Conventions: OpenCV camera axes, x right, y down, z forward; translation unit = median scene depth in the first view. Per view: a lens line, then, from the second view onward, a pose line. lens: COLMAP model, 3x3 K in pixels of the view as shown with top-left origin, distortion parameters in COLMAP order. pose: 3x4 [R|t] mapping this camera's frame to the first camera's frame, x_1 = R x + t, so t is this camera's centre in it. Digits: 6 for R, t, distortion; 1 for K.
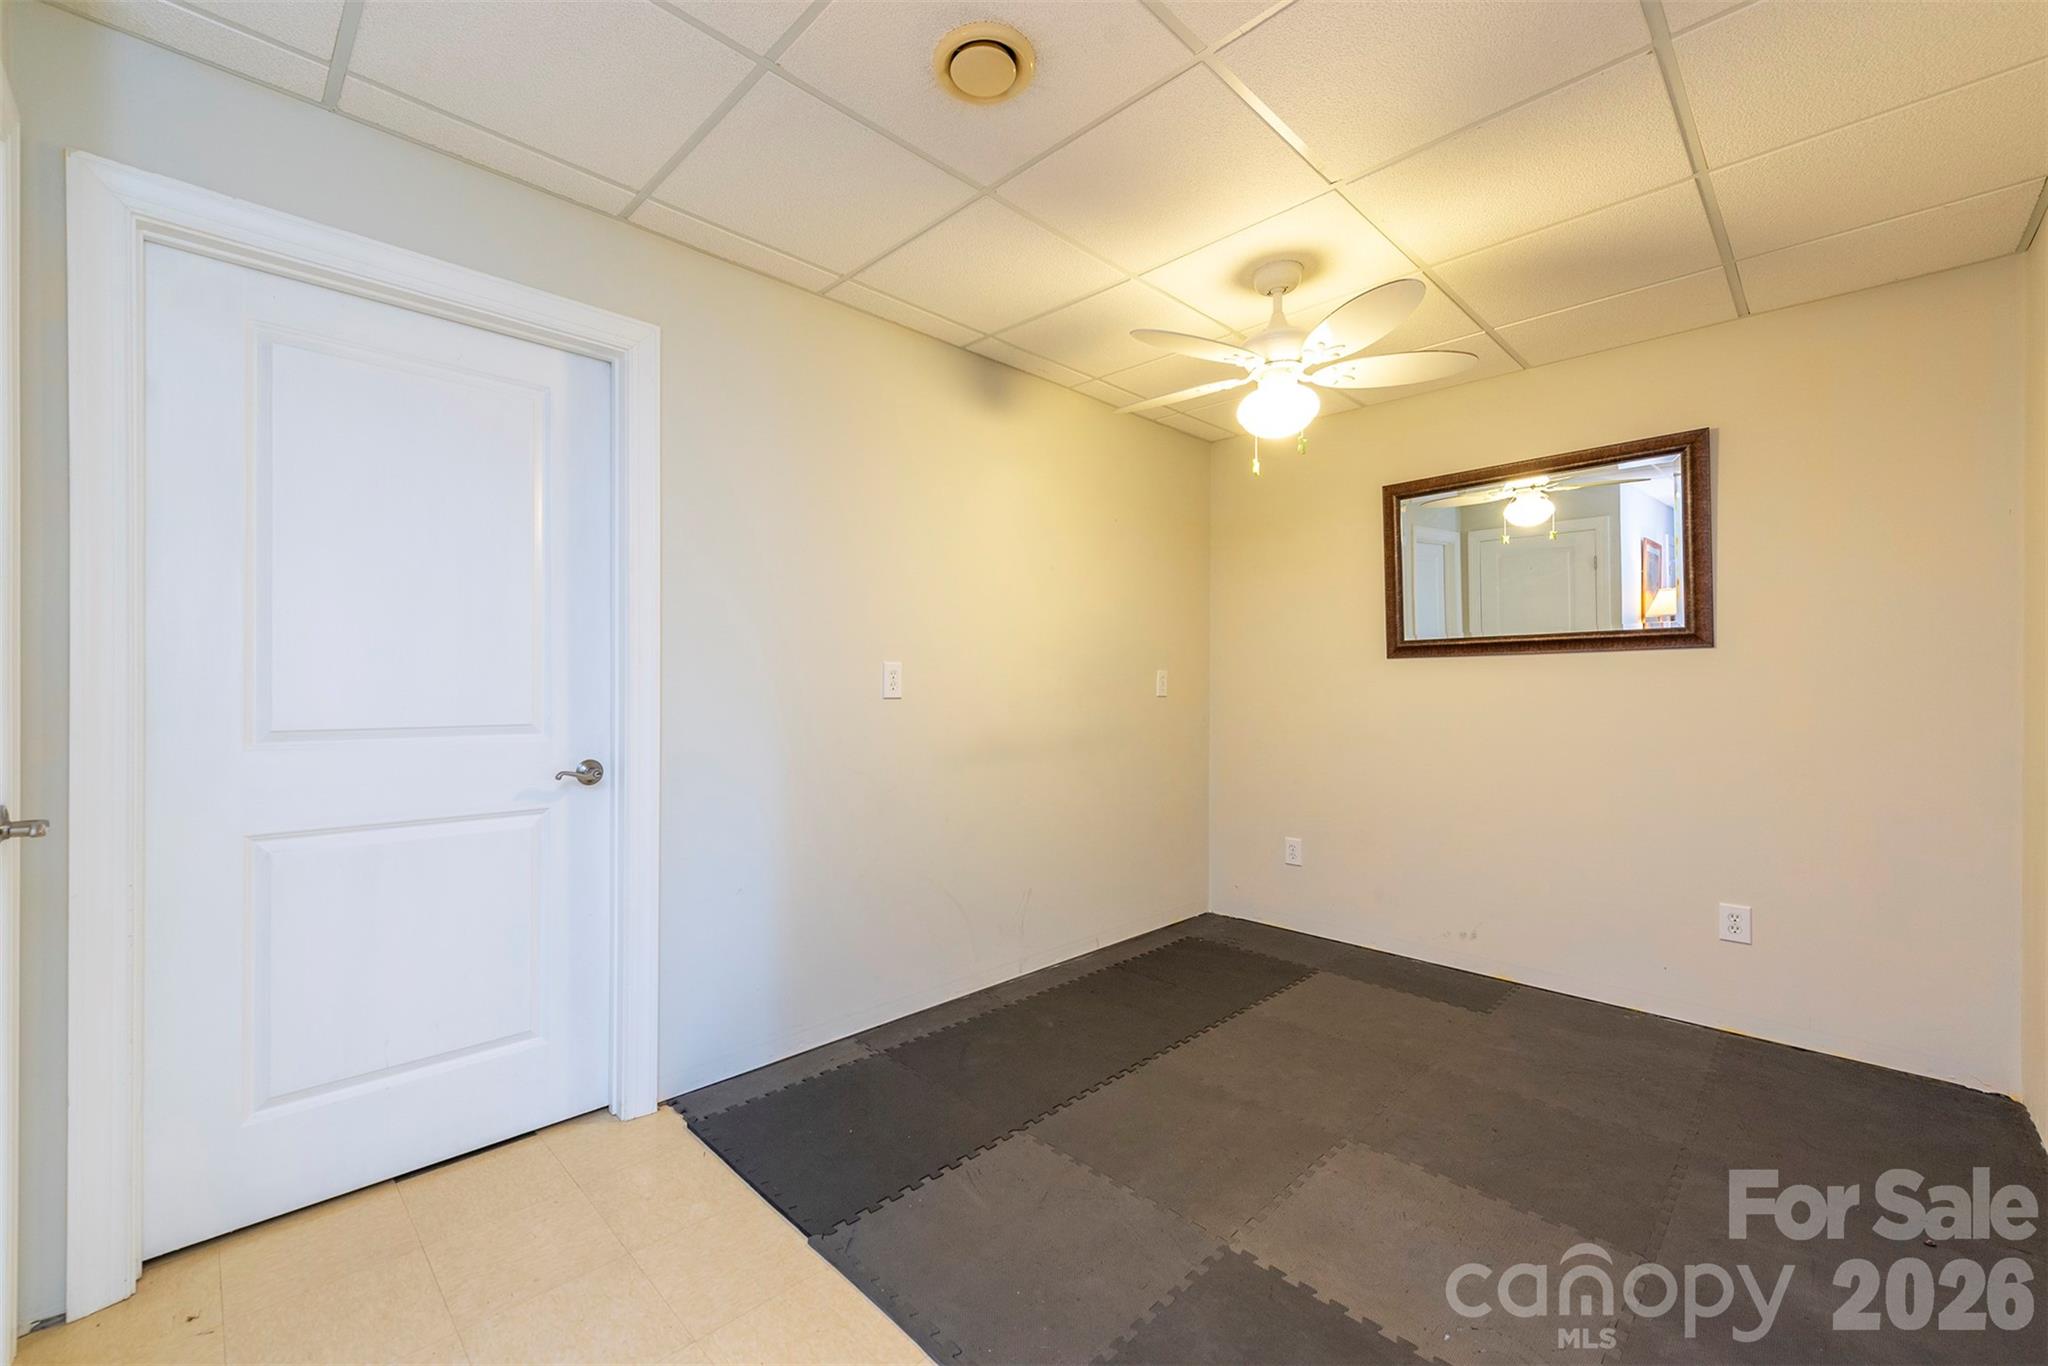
lens RADIAL K [[810.3, 0, 1024.0], [0, 810.3, 683.0], [0, 0, 1]] dist [0.001435, 0.000136]
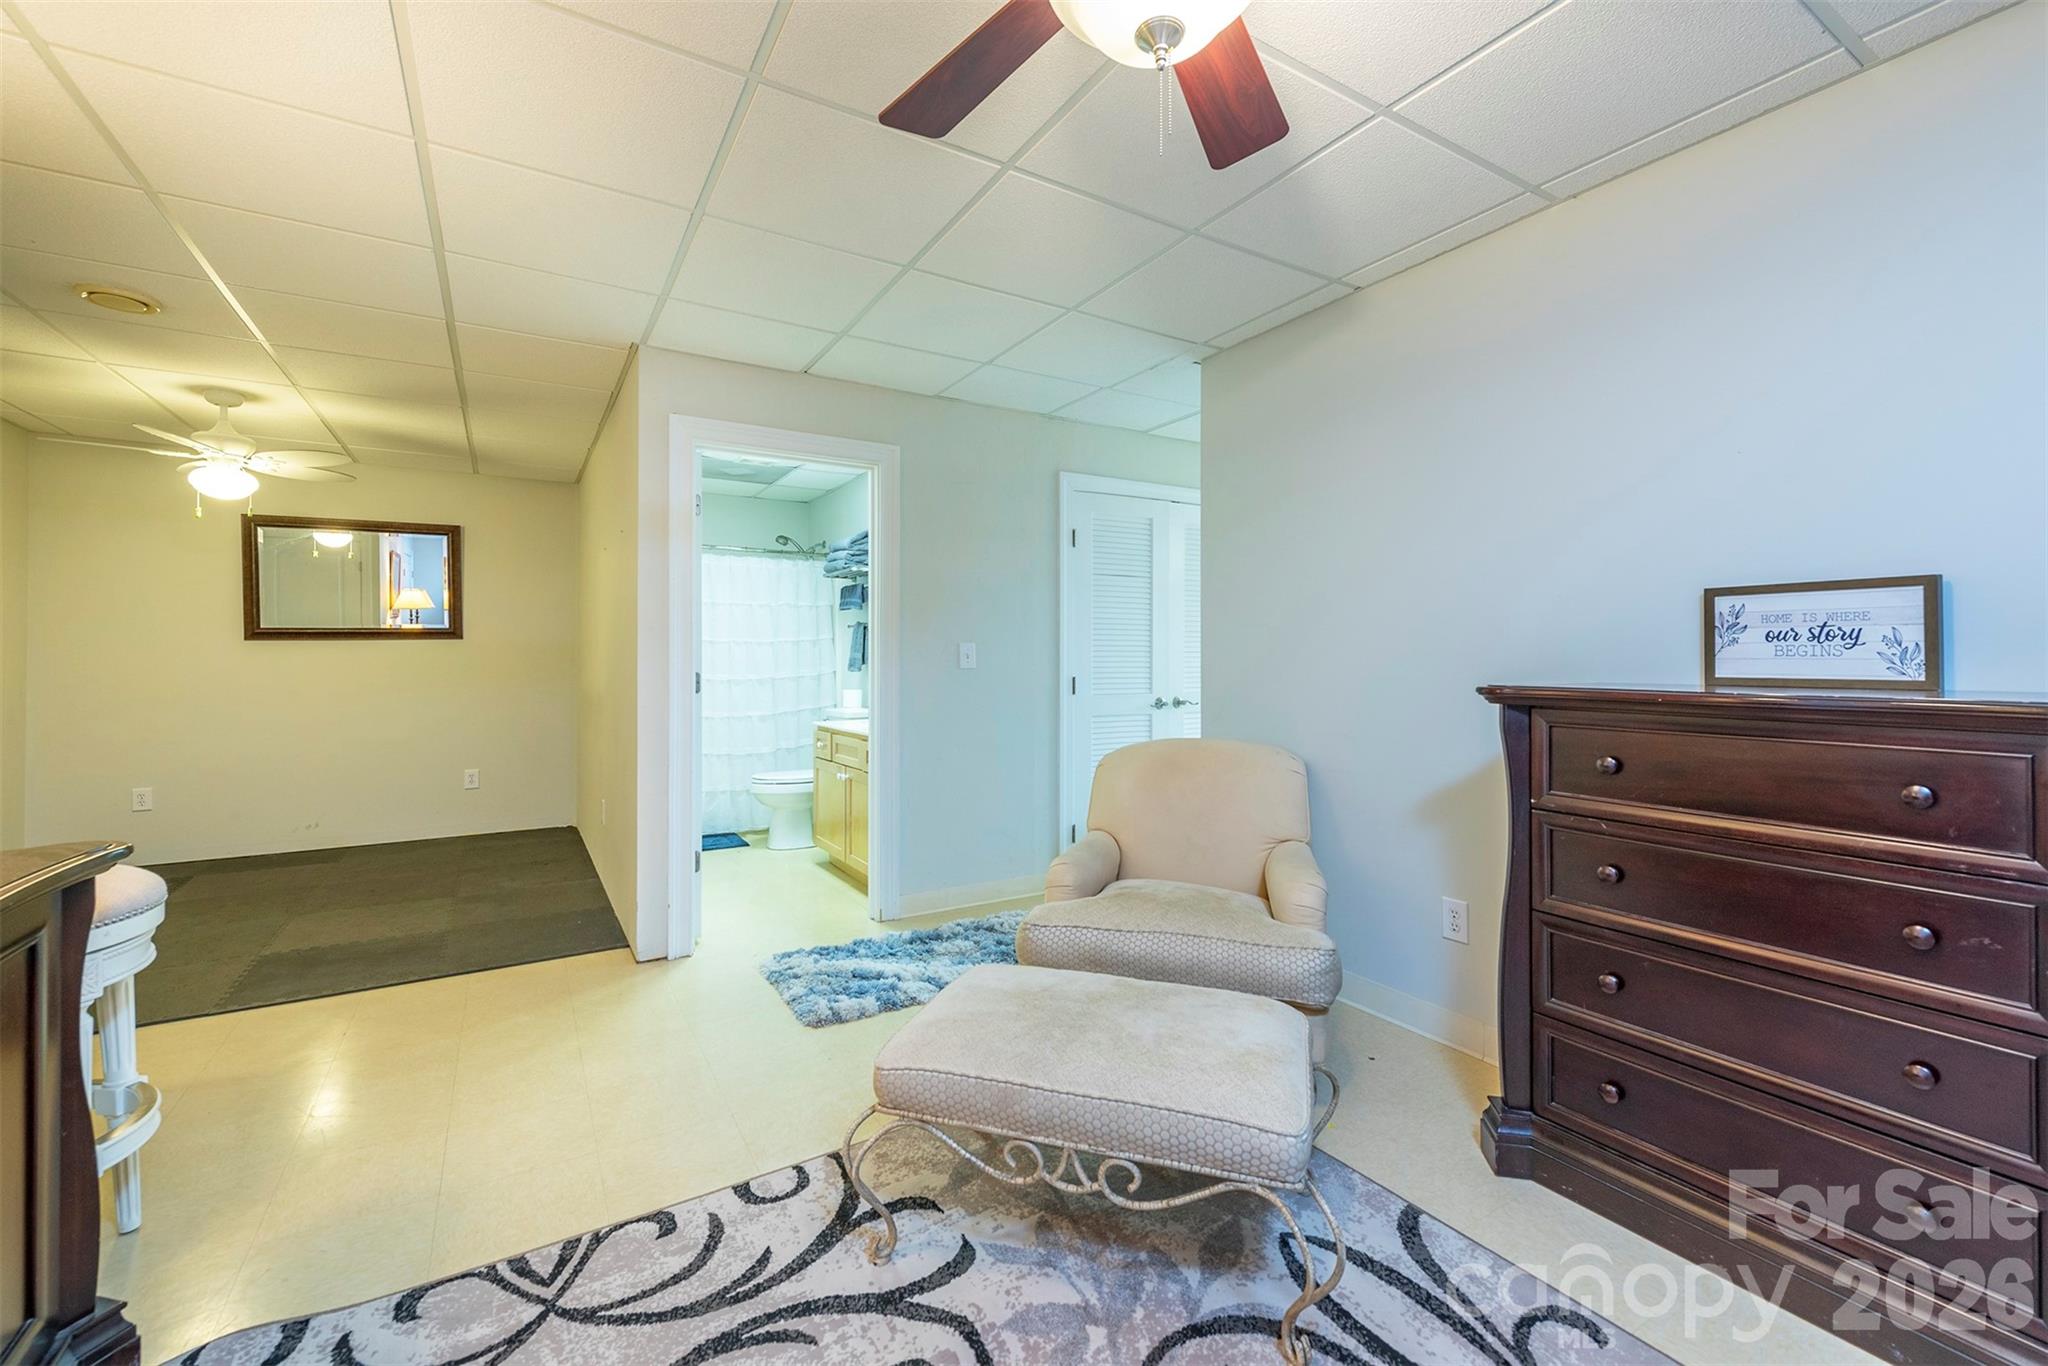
lens RADIAL K [[851.3, 0, 1024.8], [0, 851.3, 652.4], [0, 0, 1]] dist [-0.000675, -0.000075]
pose [[0.241471, 0.011670, 0.970338, -0.702847], [0.006582, 0.999885, -0.013663, 0.021063], [-0.970386, 0.009686, 0.241367, -0.699541]]
